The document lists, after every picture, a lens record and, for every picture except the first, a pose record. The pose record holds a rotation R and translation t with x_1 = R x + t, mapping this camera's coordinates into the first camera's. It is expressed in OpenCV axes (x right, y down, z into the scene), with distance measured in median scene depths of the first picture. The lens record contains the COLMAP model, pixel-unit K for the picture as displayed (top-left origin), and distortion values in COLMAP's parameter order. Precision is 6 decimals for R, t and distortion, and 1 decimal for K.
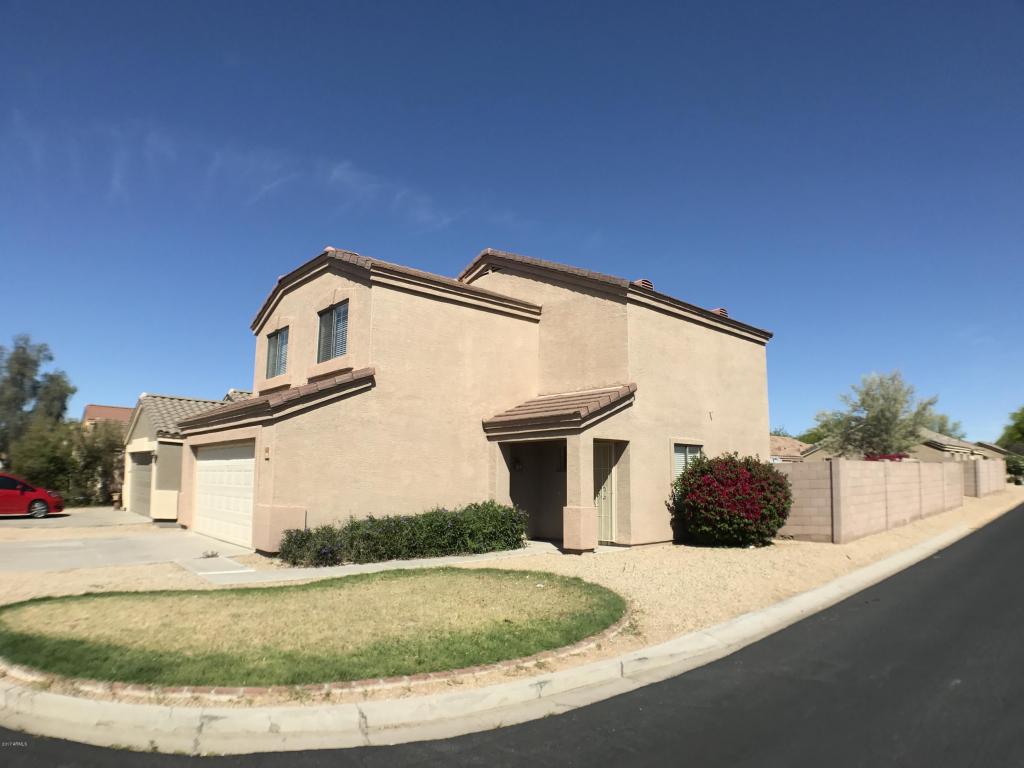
lens RADIAL K [[667.8, 0, 512.0], [0, 667.8, 404.7], [0, 0, 1]] dist [-0.008636, -0.001650]
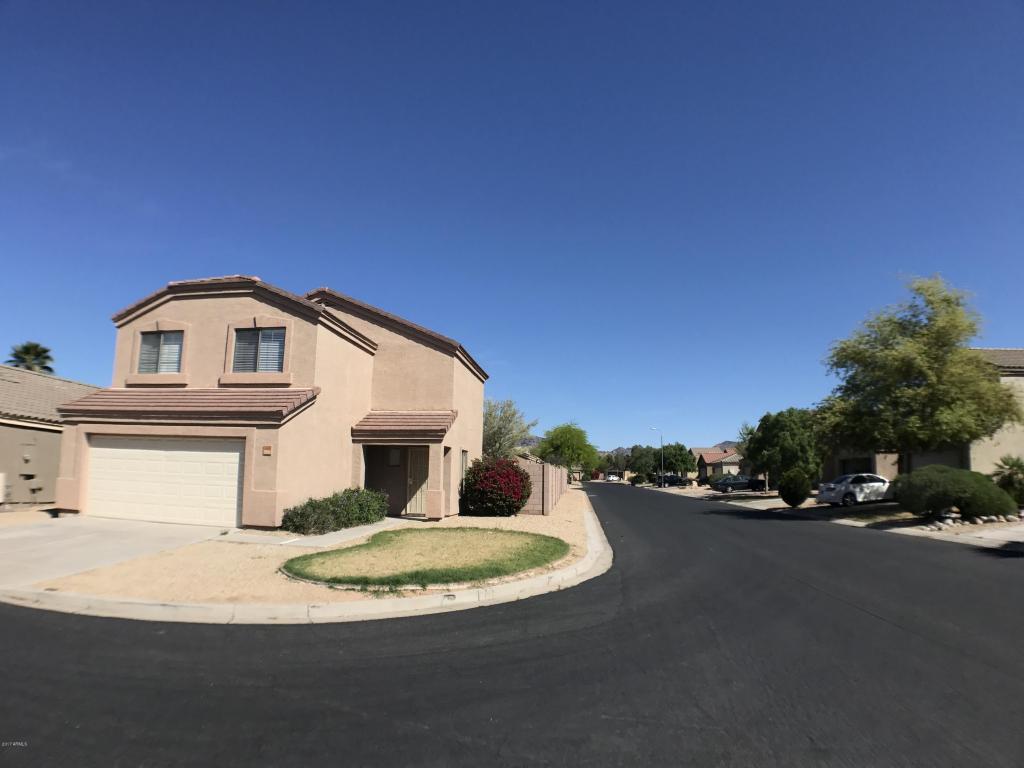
lens RADIAL K [[680.5, 0, 512.0], [0, 680.5, 384.0], [0, 0, 1]] dist [-0.003277, -0.001096]
pose [[0.736073, 0.101066, 0.669315, -0.730470], [-0.093910, 0.994476, -0.046888, -0.029592], [-0.670356, -0.028342, 0.741498, -0.227056]]
